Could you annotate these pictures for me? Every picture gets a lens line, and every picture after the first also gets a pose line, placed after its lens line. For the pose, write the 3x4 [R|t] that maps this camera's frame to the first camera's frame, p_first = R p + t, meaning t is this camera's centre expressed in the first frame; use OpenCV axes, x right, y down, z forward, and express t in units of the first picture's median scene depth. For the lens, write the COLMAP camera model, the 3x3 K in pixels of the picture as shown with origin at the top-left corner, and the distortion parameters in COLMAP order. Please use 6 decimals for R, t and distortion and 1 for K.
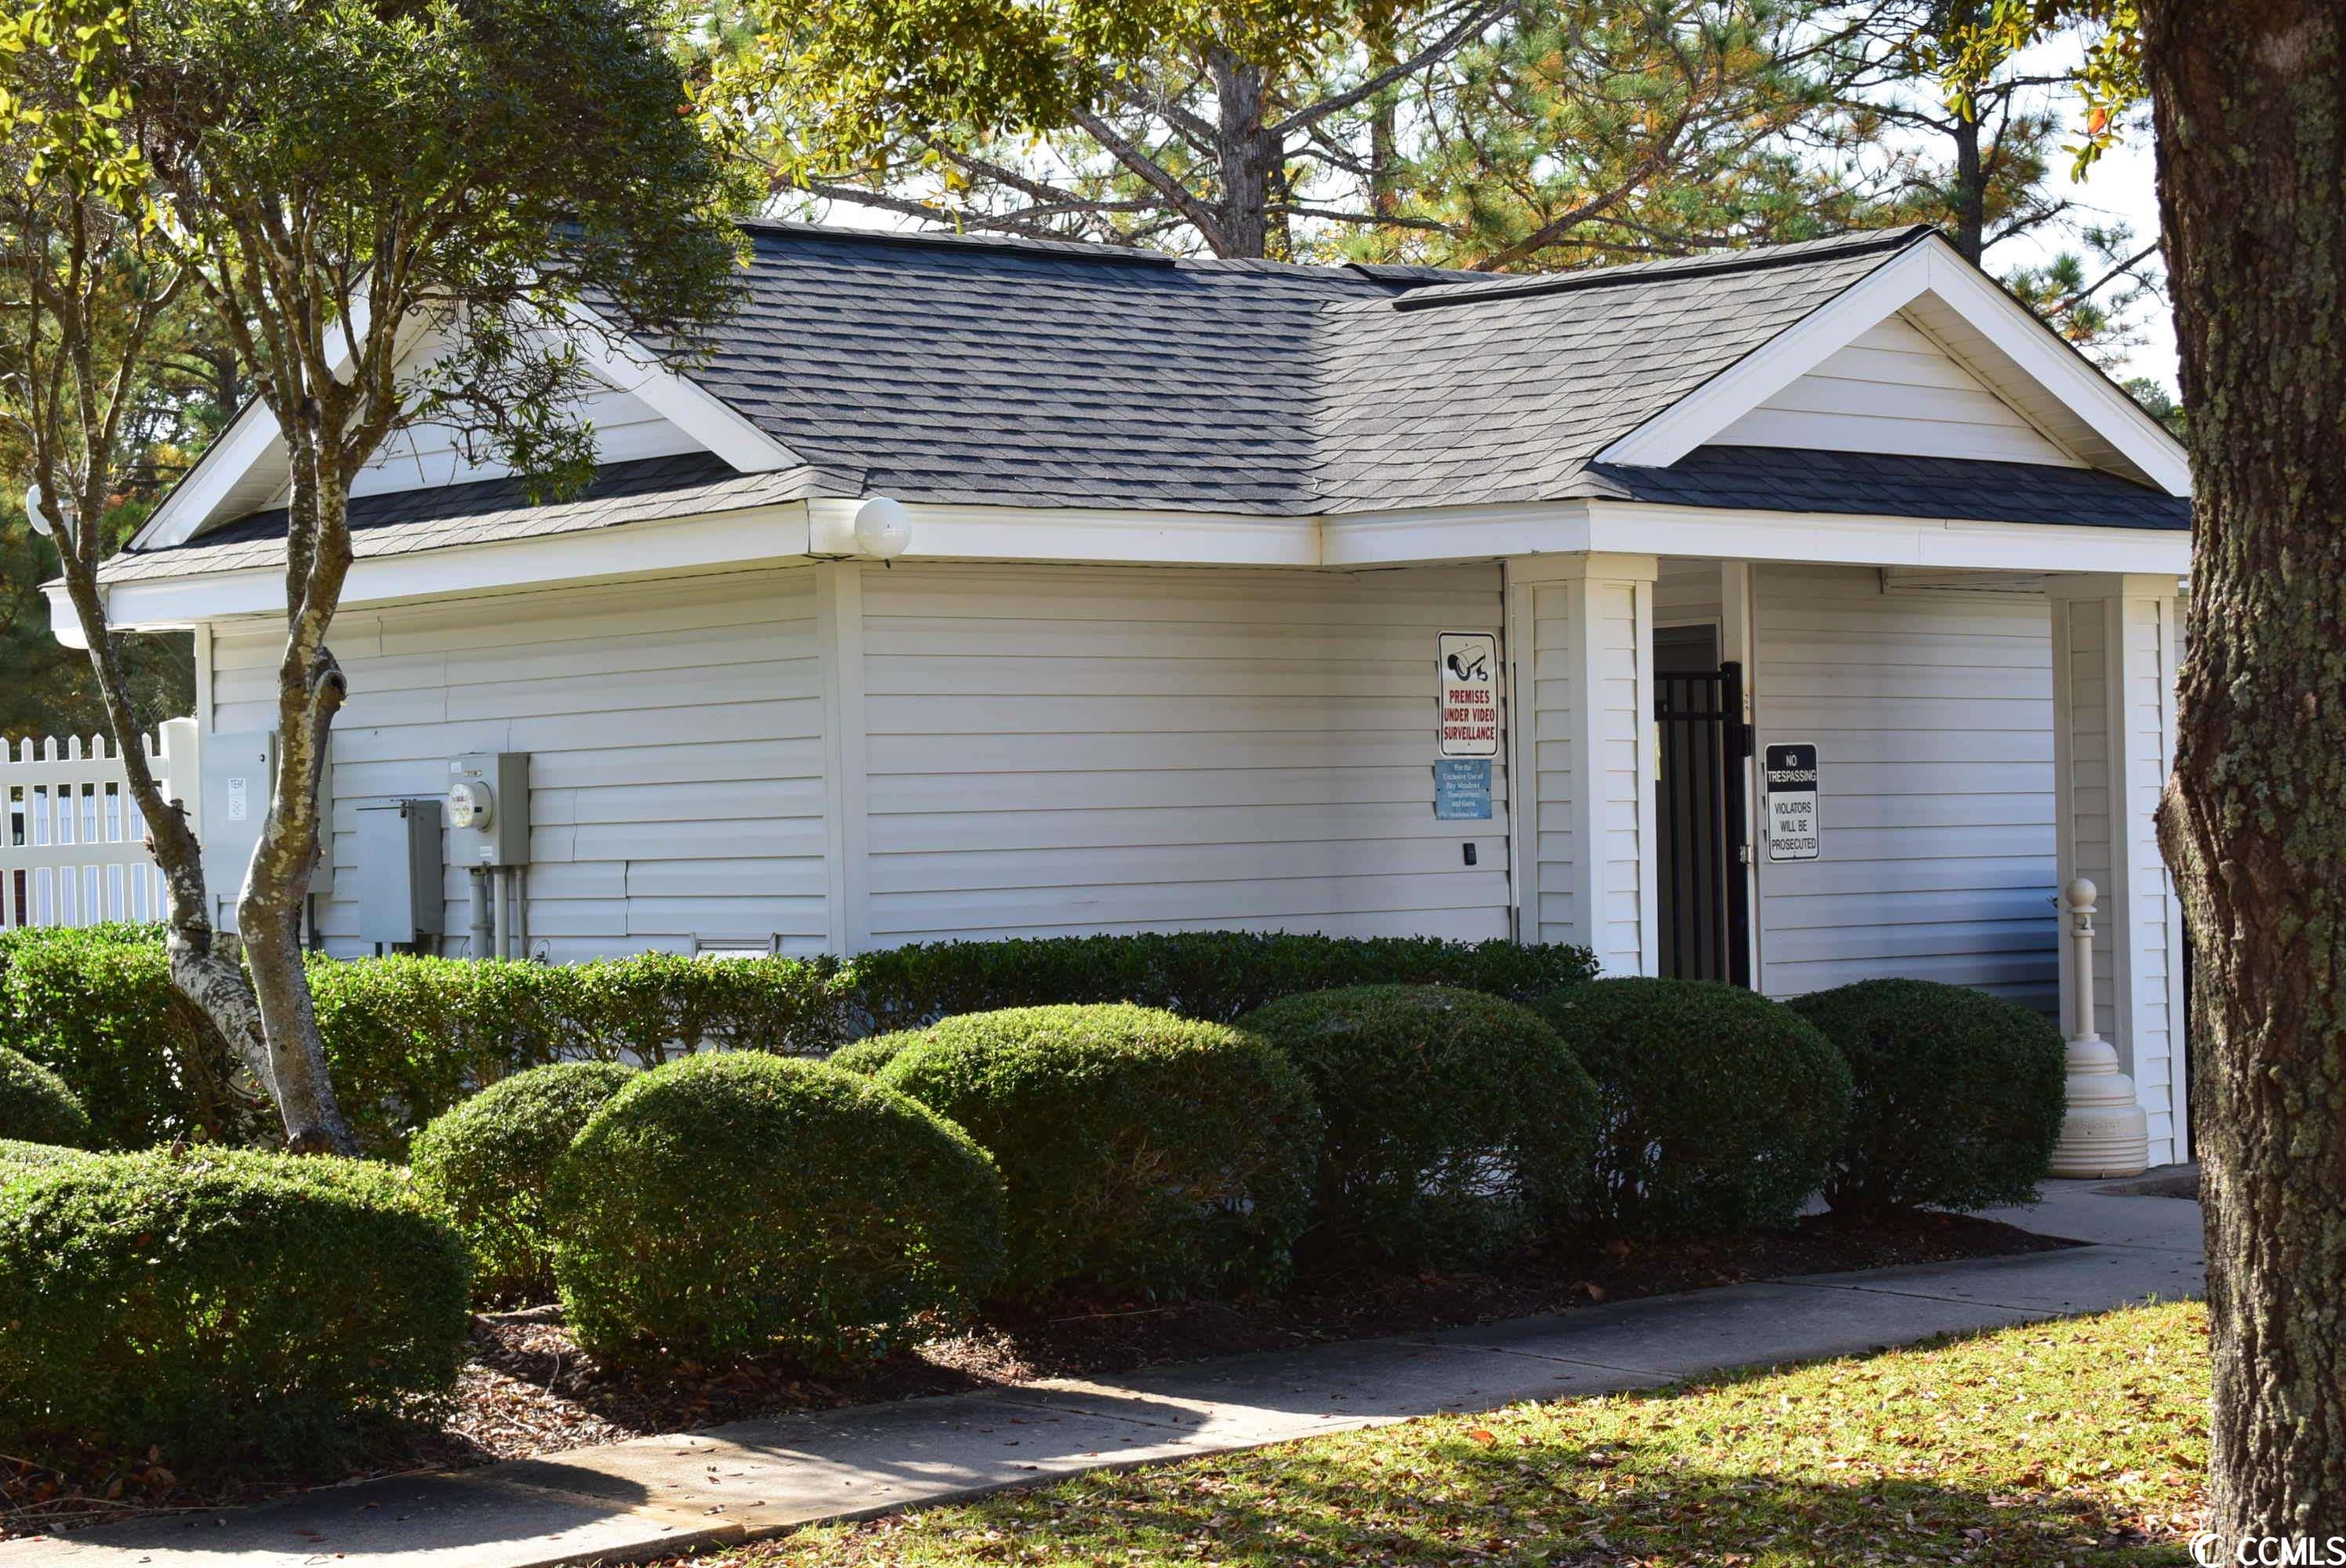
lens RADIAL K [[4814.5, 0, 1172.8], [0, 4814.5, 786.7], [0, 0, 1]] dist [-0.068235, 0.000000]
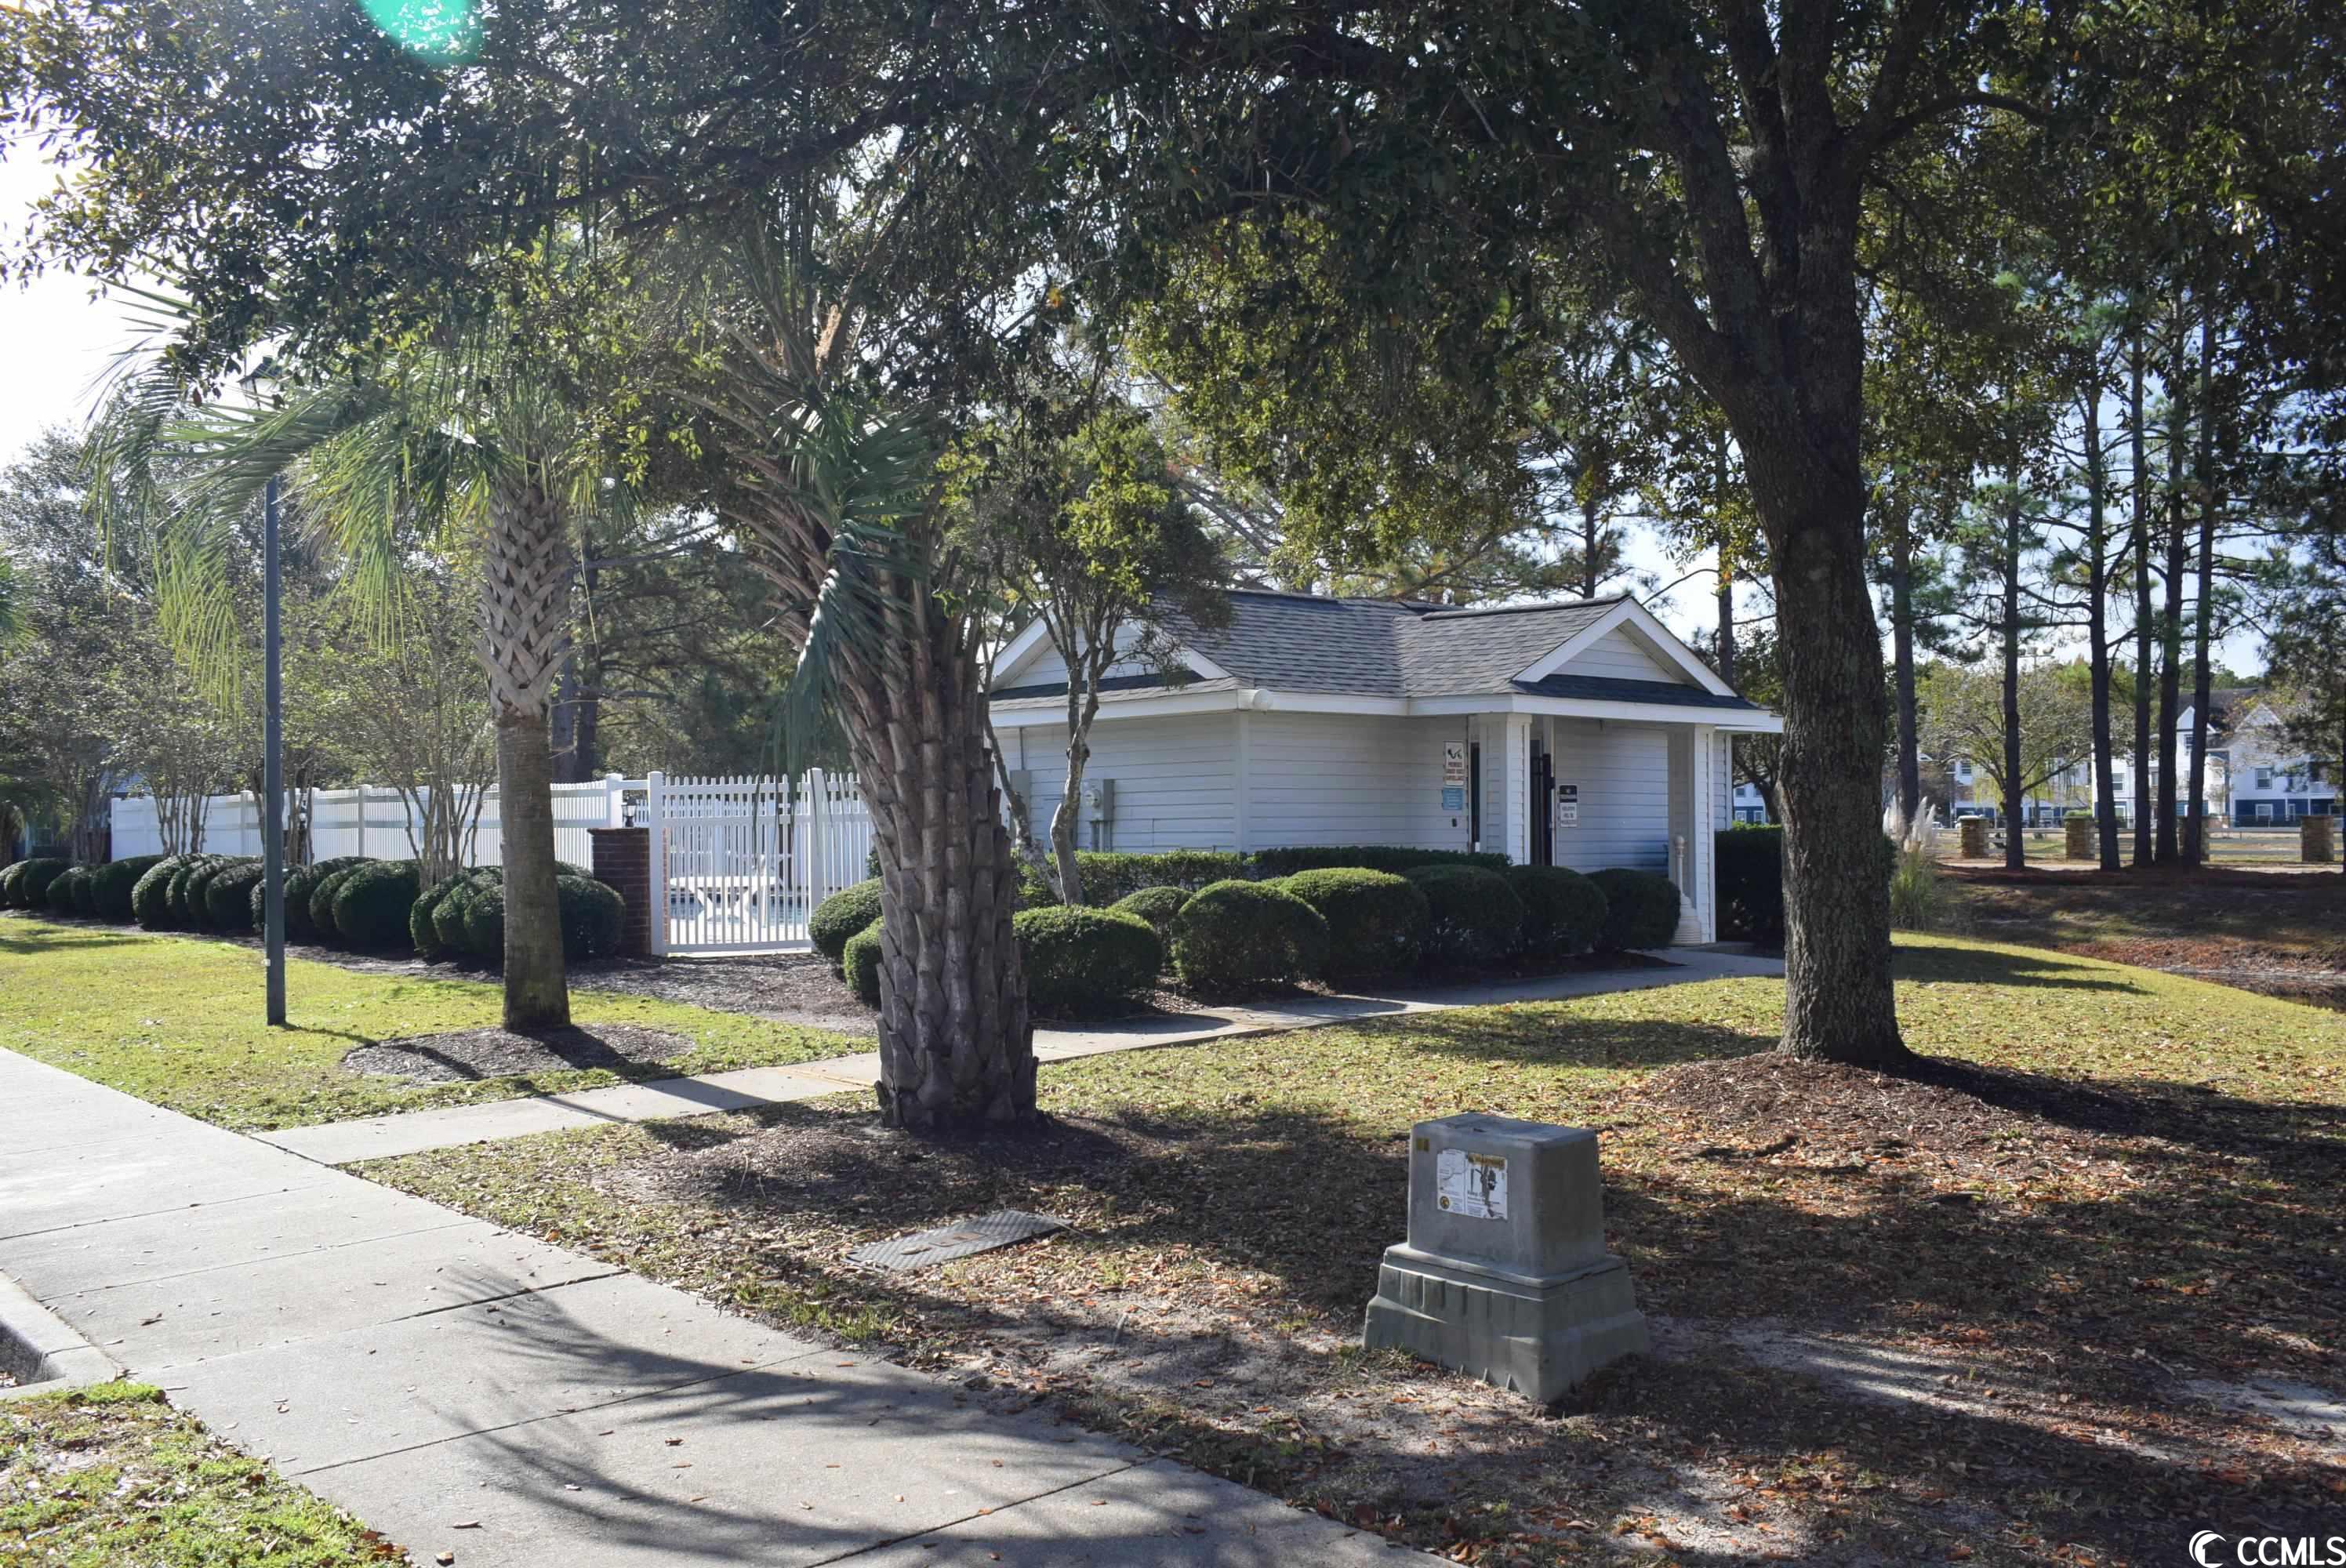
lens RADIAL K [[2219.1, 0, 1174.0], [0, 2219.1, 785.8], [0, 0, 1]] dist [-0.011226, 0.000000]
pose [[0.999861, 0.016538, -0.002163, -0.101683], [-0.016565, 0.999780, -0.012857, 0.012867], [0.001950, 0.012891, 0.999915, -0.273205]]
